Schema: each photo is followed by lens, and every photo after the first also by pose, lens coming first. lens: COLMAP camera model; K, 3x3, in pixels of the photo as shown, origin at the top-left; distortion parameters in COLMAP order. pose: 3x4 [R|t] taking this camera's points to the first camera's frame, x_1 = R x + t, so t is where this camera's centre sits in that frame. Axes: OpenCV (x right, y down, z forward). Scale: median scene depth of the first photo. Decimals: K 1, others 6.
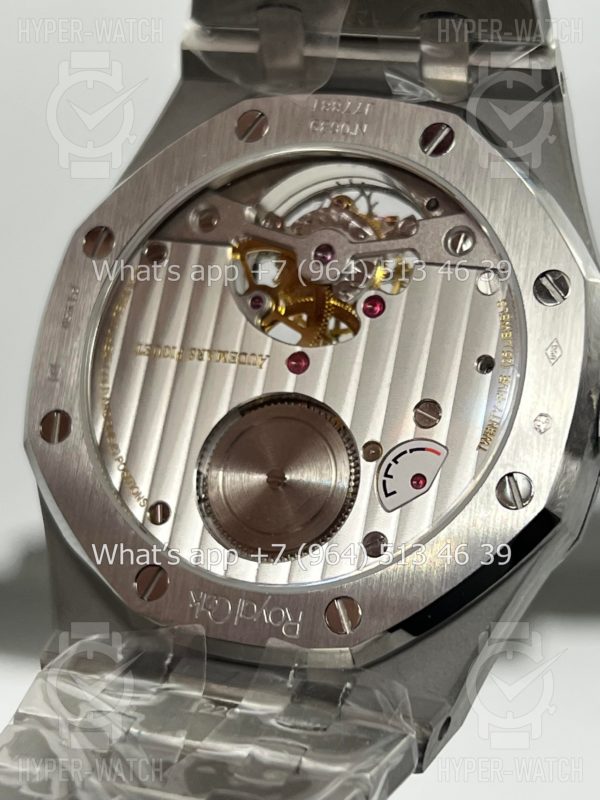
lens RADIAL K [[1788.9, 0, 298.9], [0, 1788.9, 421.3], [0, 0, 1]] dist [0.186904, -0.347849]
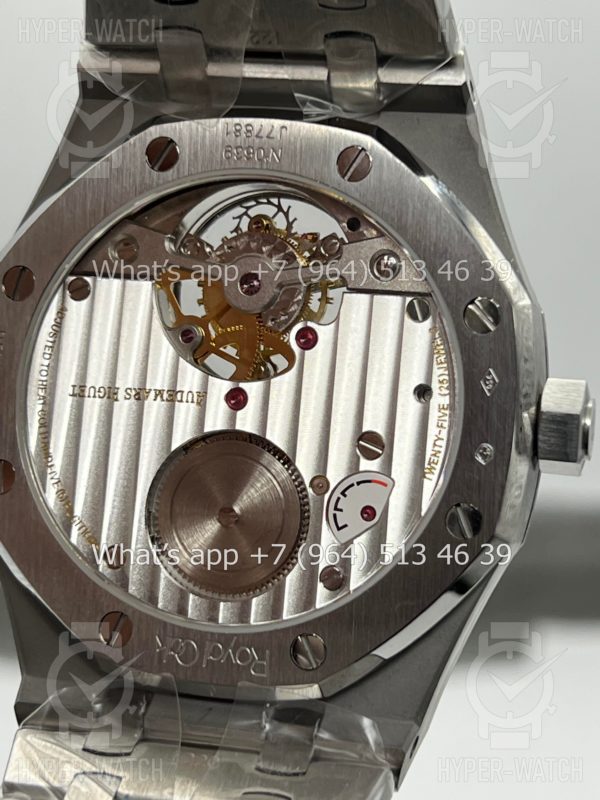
lens RADIAL K [[1788.9, 0, 298.9], [0, 1788.9, 421.3], [0, 0, 1]] dist [0.186904, -0.347849]
pose [[0.992453, -0.103293, 0.066093, -0.032980], [0.091145, 0.981914, 0.165945, -0.181573], [-0.082039, -0.158669, 0.983918, 0.003741]]
